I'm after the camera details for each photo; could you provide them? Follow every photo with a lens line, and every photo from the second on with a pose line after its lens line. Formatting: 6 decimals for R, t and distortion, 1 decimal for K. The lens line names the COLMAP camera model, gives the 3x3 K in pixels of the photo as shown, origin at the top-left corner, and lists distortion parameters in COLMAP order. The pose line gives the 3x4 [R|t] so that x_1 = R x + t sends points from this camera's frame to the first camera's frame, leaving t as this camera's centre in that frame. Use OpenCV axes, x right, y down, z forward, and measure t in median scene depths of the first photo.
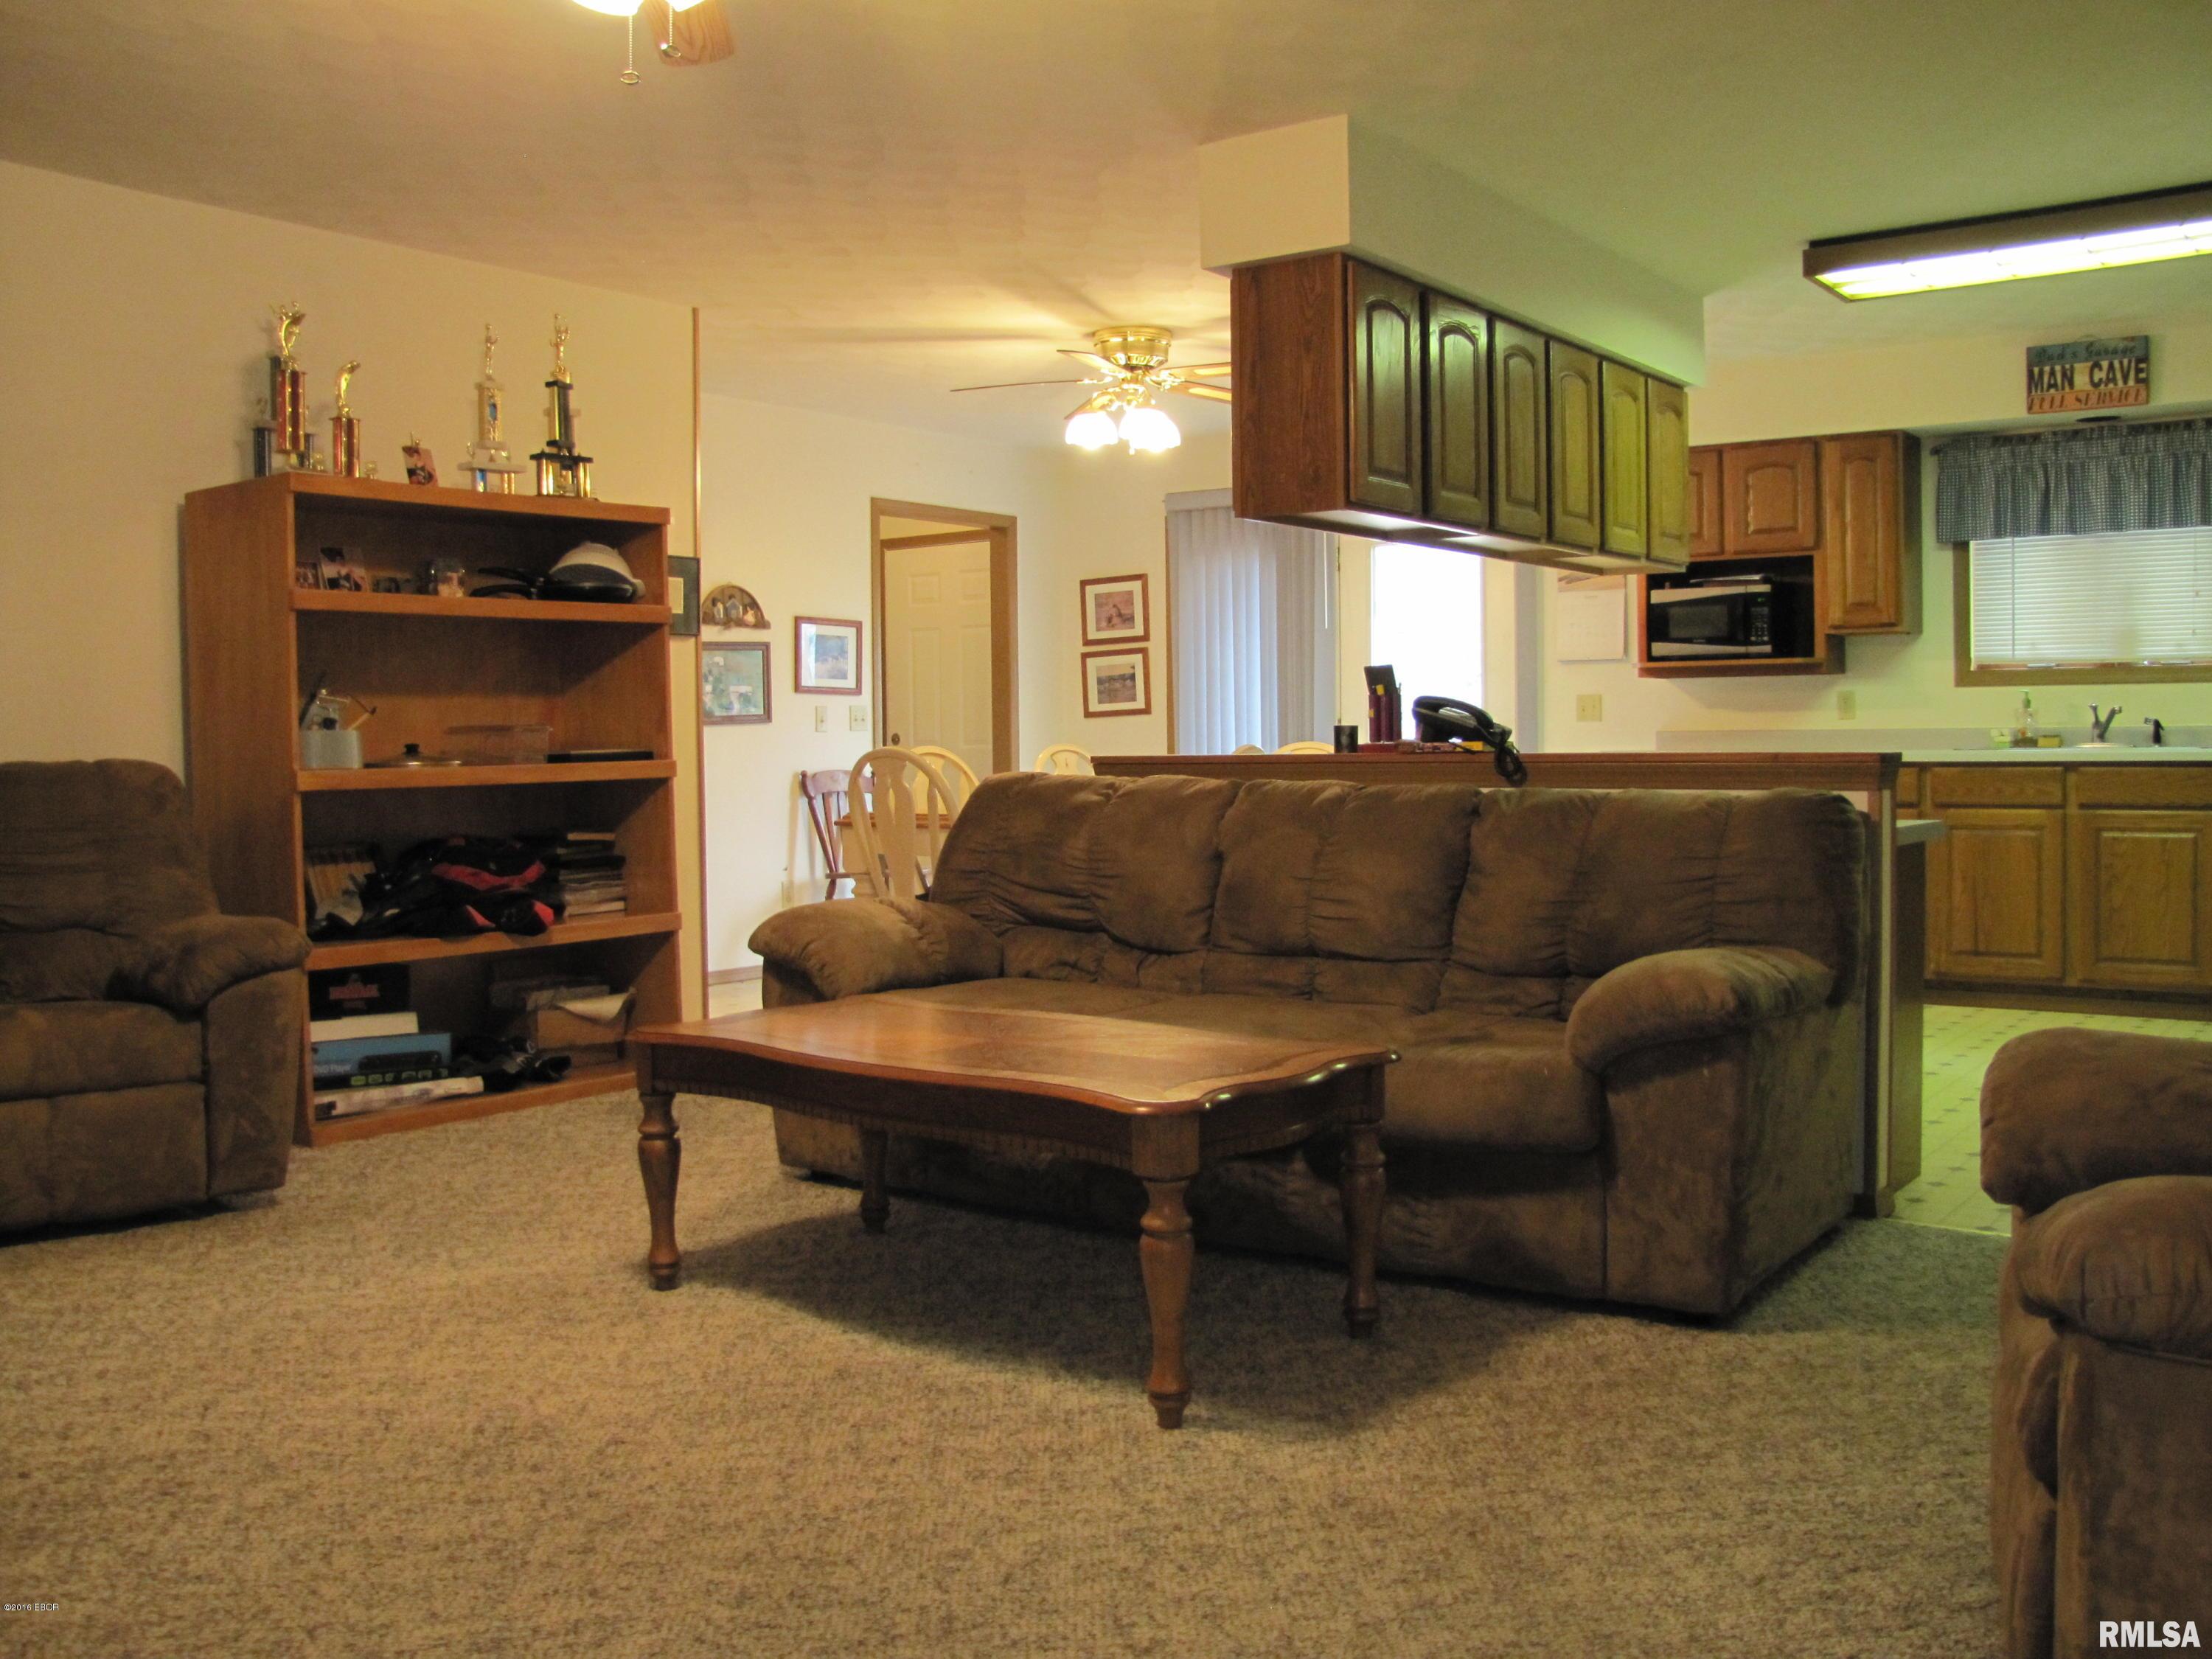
lens RADIAL K [[2023.8, 0, 1112.1], [0, 2023.8, 822.7], [0, 0, 1]] dist [-0.130917, 0.093757]
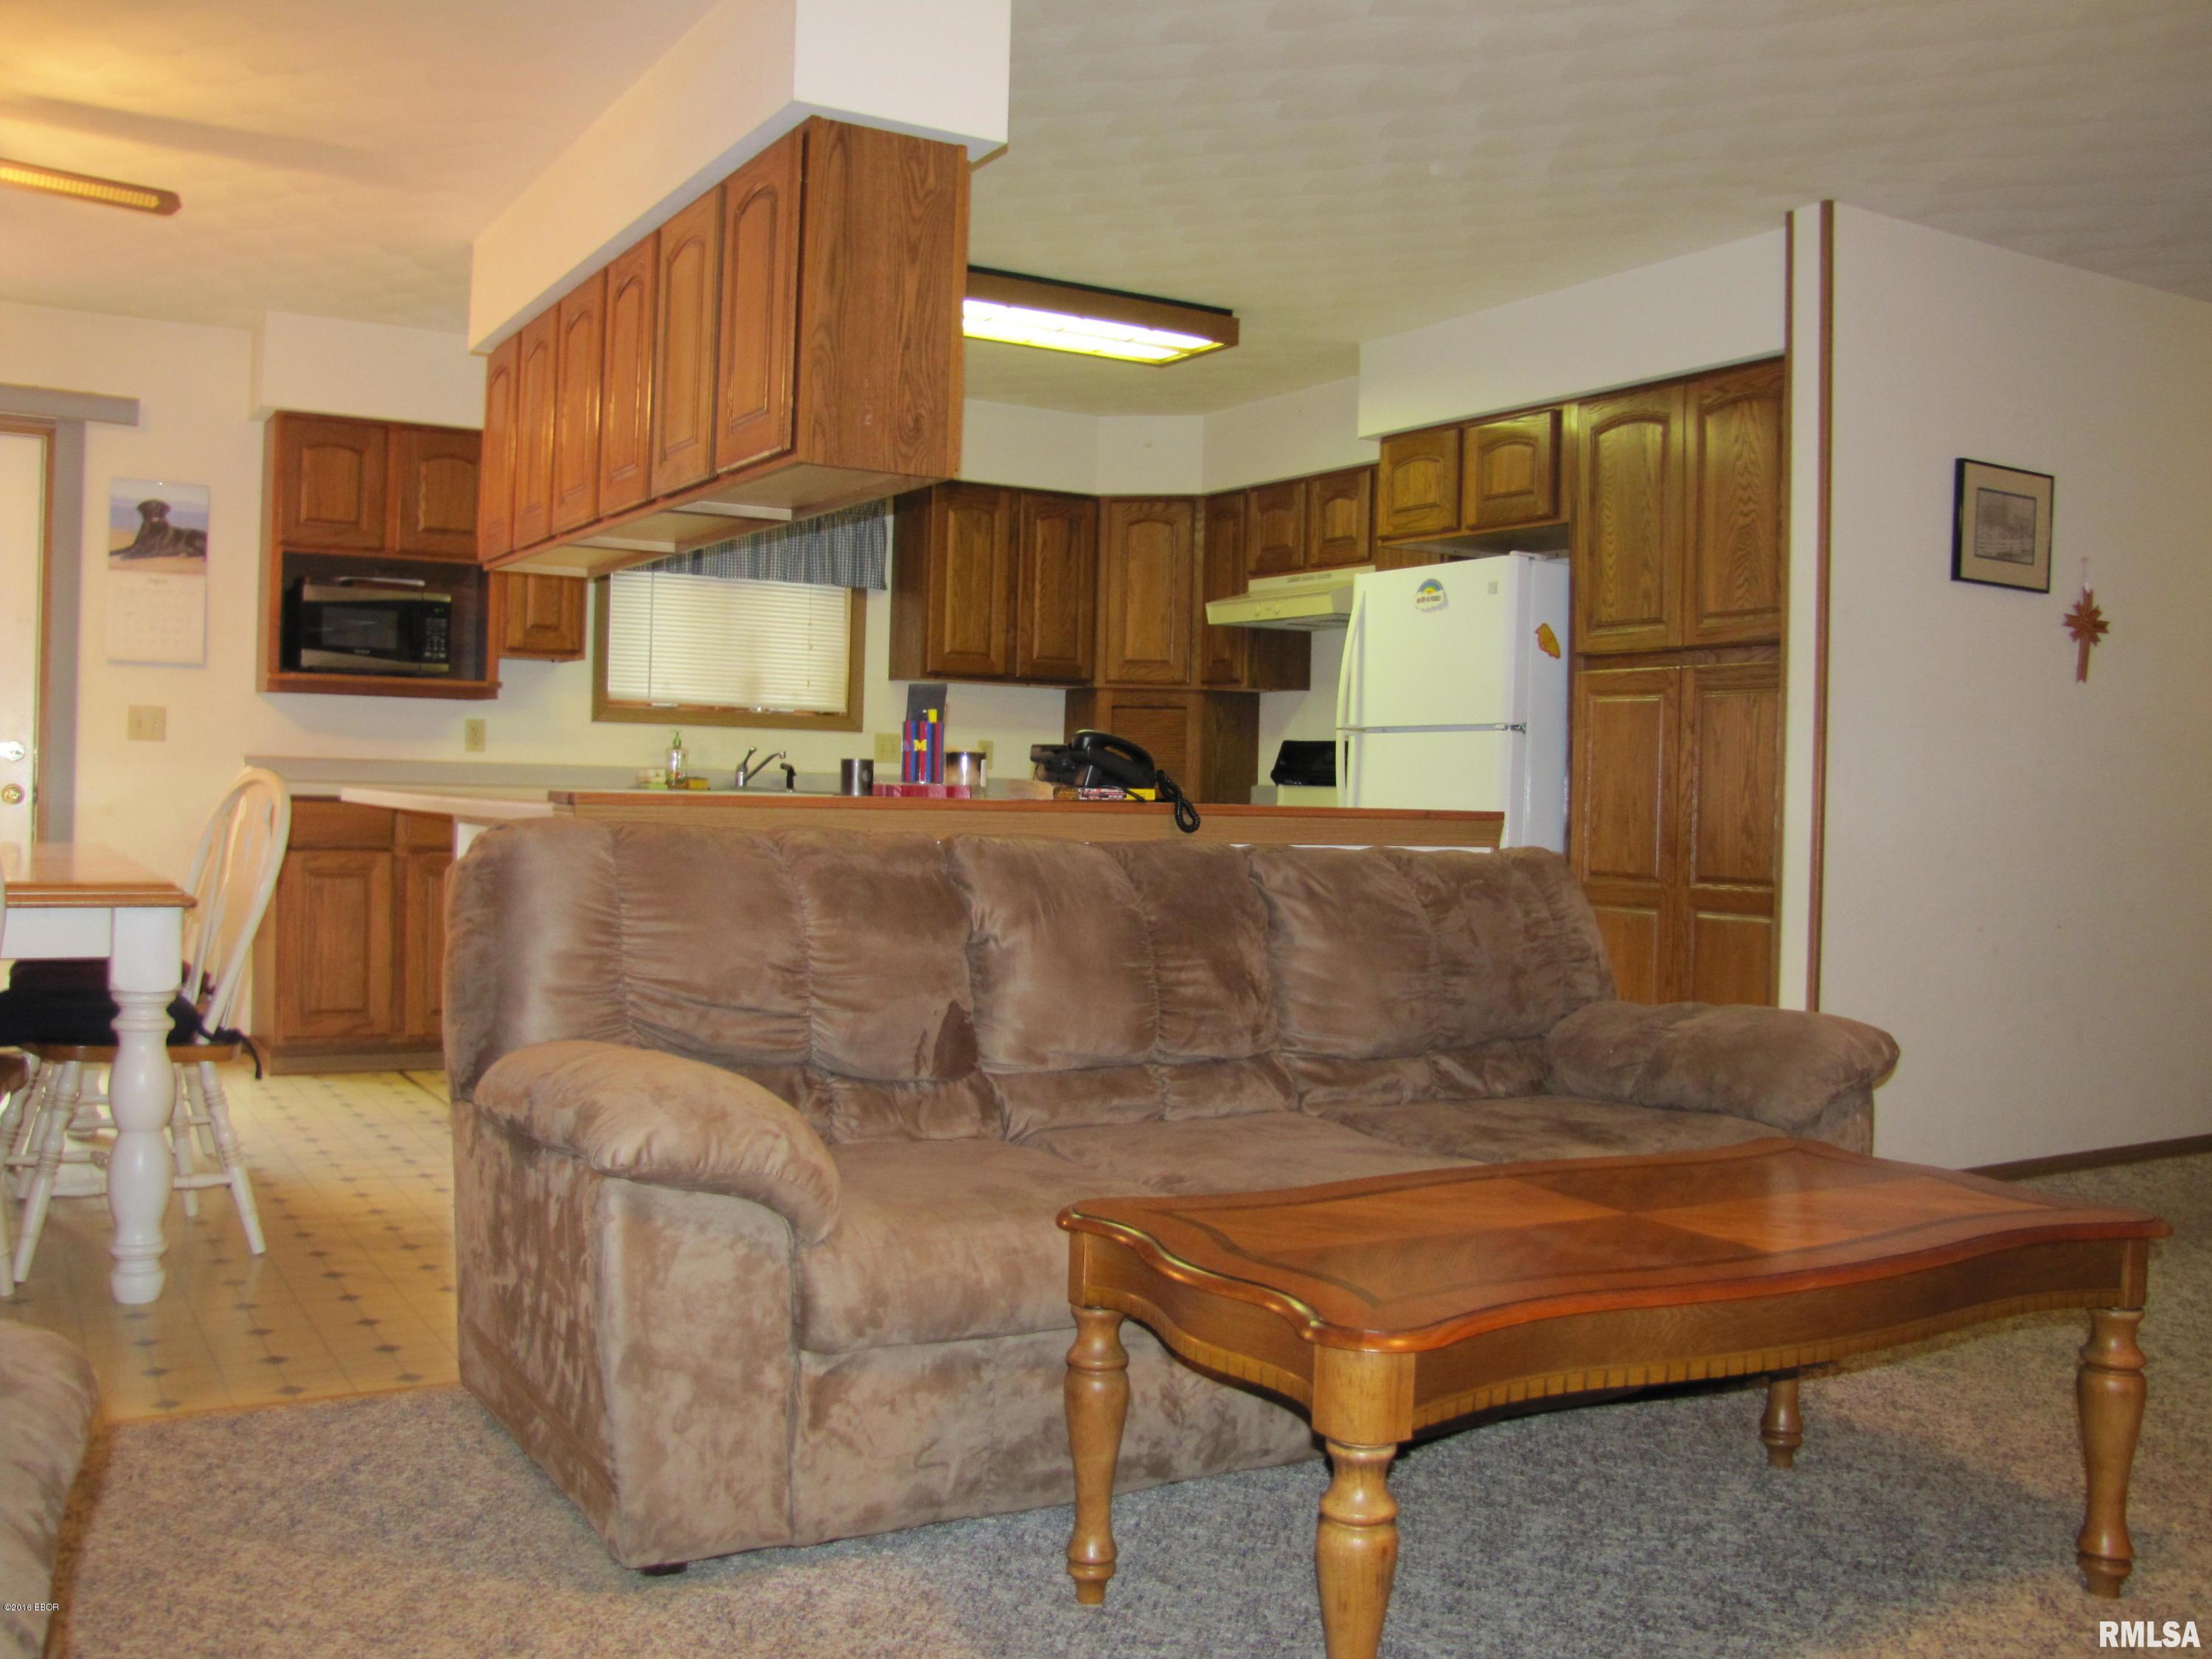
lens RADIAL K [[2023.8, 0, 1104.9], [0, 2023.8, 830.9], [0, 0, 1]] dist [-0.130917, 0.093757]
pose [[0.385939, 0.005314, 0.922509, -0.364144], [0.005124, 0.999956, -0.007903, -0.008239], [-0.922510, 0.007777, 0.385894, 0.410107]]
